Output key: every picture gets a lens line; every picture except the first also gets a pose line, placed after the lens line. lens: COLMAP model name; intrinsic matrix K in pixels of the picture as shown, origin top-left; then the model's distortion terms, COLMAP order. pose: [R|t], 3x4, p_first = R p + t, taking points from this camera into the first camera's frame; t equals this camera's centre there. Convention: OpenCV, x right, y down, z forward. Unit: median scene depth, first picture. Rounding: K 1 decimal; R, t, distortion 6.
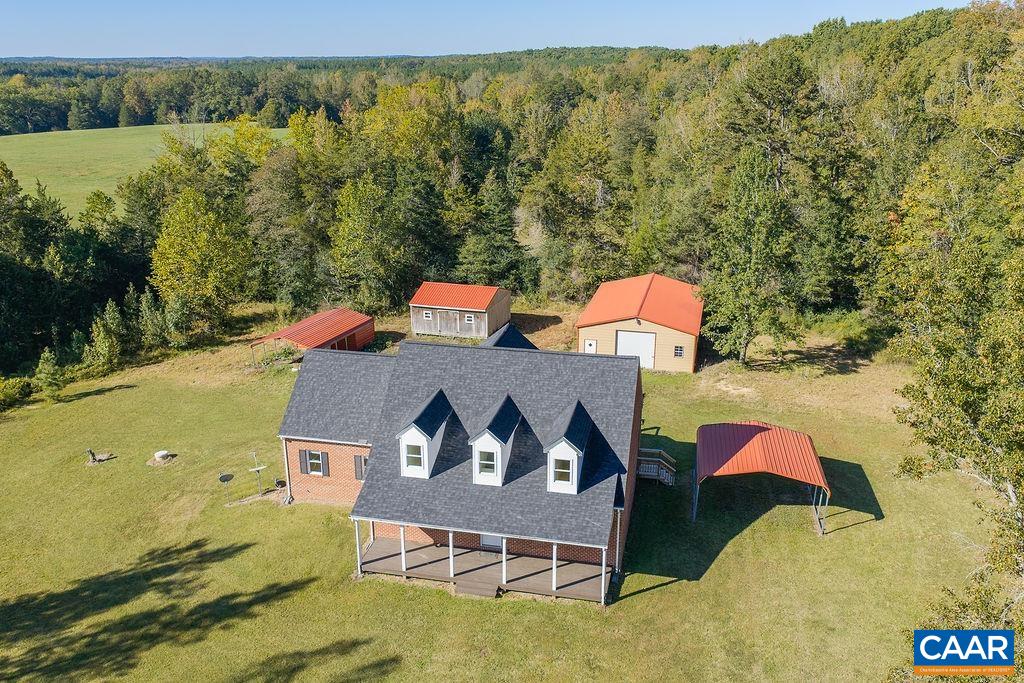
lens RADIAL K [[853.8, 0, 510.7], [0, 853.8, 339.3], [0, 0, 1]] dist [0.026498, -0.041349]
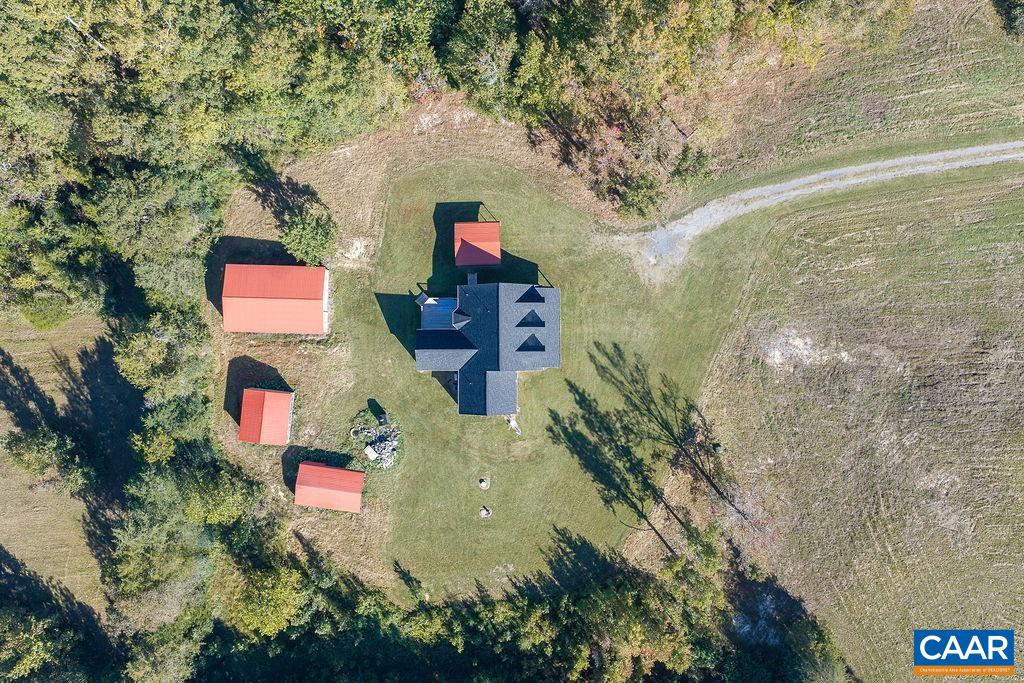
lens RADIAL K [[853.8, 0, 514.2], [0, 853.8, 343.1], [0, 0, 1]] dist [0.026498, -0.041349]
pose [[-0.217682, -0.975927, 0.013459, -0.058239], [0.299360, -0.053635, 0.952632, -1.774255], [-0.928977, 0.211400, 0.303829, 0.097973]]
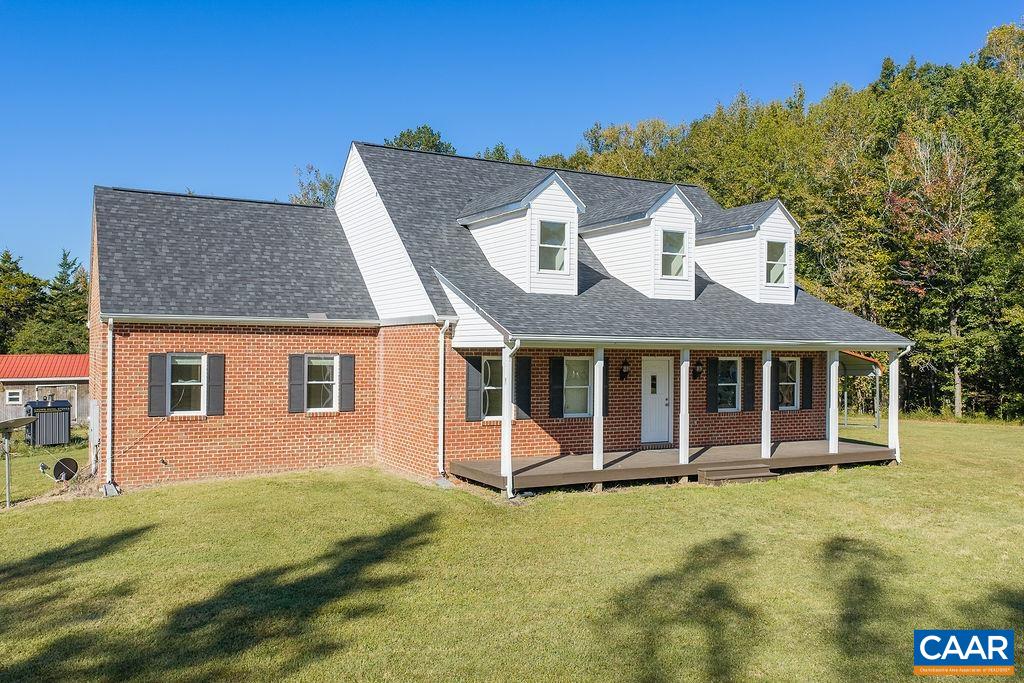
lens RADIAL K [[853.8, 0, 519.0], [0, 853.8, 343.3], [0, 0, 1]] dist [0.026498, -0.041349]
pose [[0.753630, 0.015820, 0.657108, -0.278420], [0.195497, 0.949074, -0.247063, 0.189686], [-0.627553, 0.314657, 0.712158, 0.416182]]
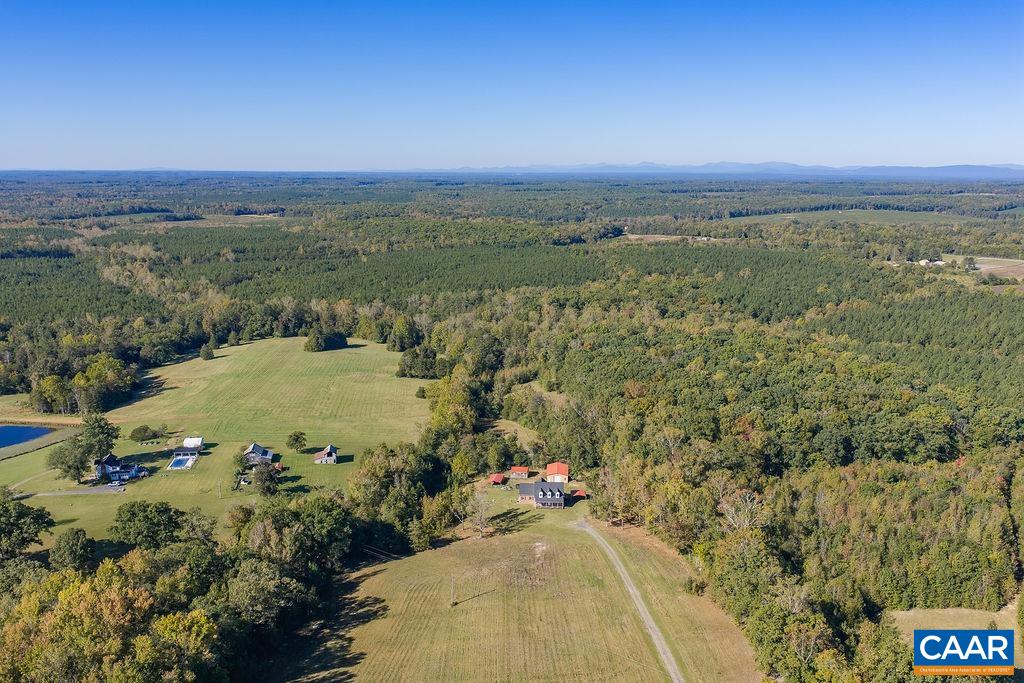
lens RADIAL K [[853.8, 0, 507.5], [0, 853.8, 342.0], [0, 0, 1]] dist [0.026498, -0.041349]
pose [[0.983247, -0.031904, 0.179464, -1.242421], [0.052668, 0.992294, -0.112151, -0.290609], [-0.174503, 0.119724, 0.977351, -4.871422]]
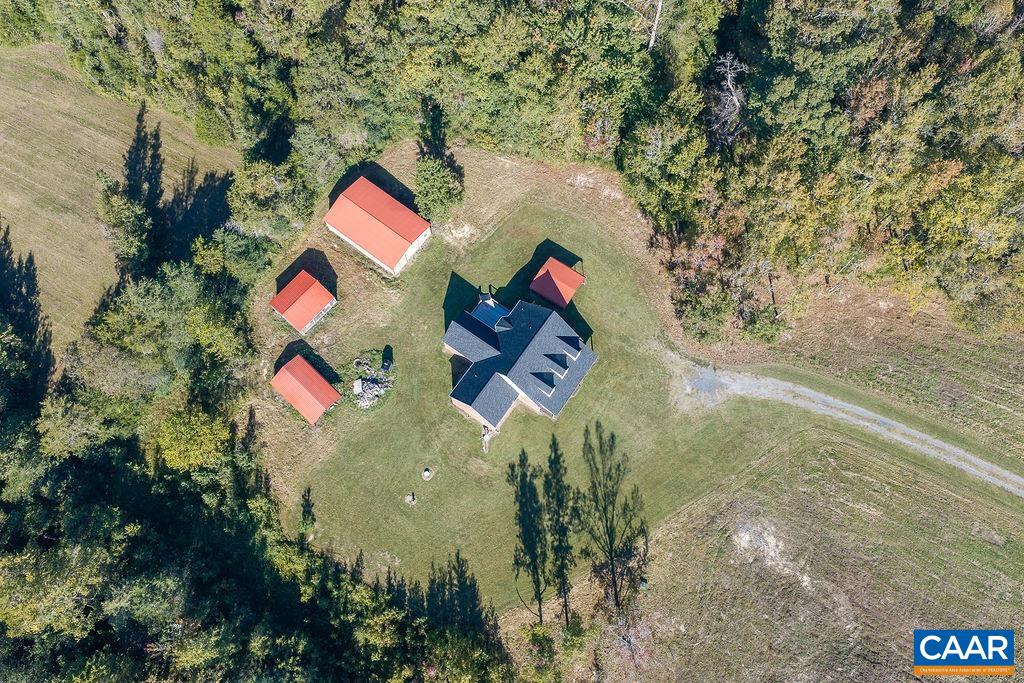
lens RADIAL K [[853.8, 0, 515.4], [0, 853.8, 342.2], [0, 0, 1]] dist [0.026498, -0.041349]
pose [[0.385921, -0.877189, 0.285664, -0.565118], [0.279196, 0.406186, 0.870093, -1.718050], [-0.879269, -0.256031, 0.401664, -0.068754]]
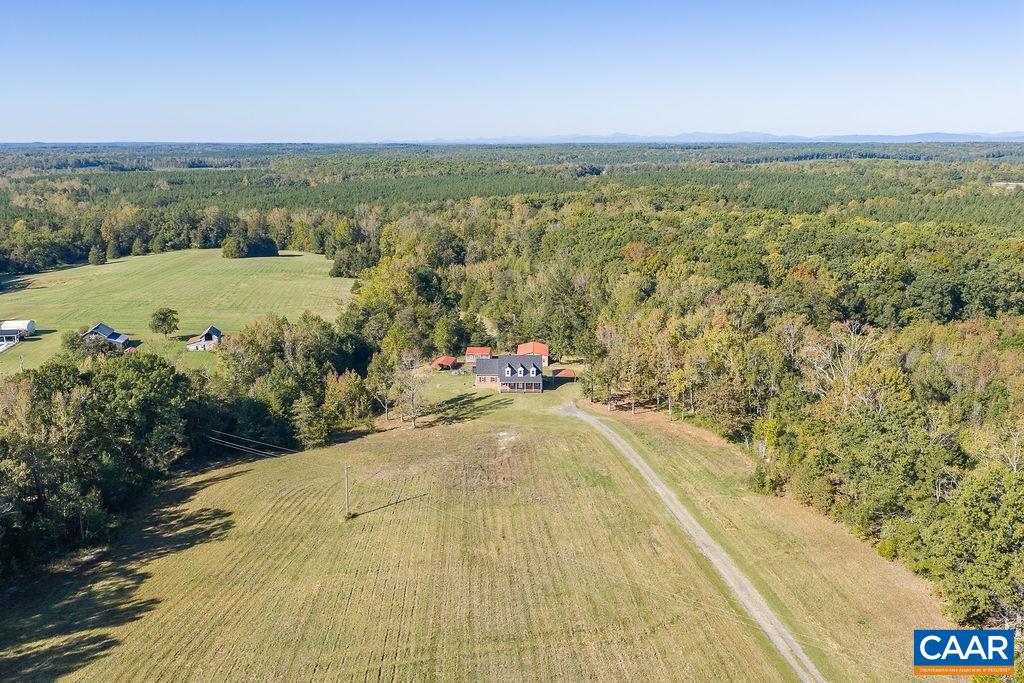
lens RADIAL K [[853.8, 0, 508.2], [0, 853.8, 340.8], [0, 0, 1]] dist [0.026498, -0.041349]
pose [[0.977055, -0.048167, 0.207468, -0.824583], [0.066323, 0.994467, -0.081464, 0.247333], [-0.202397, 0.093354, 0.974844, -2.984703]]
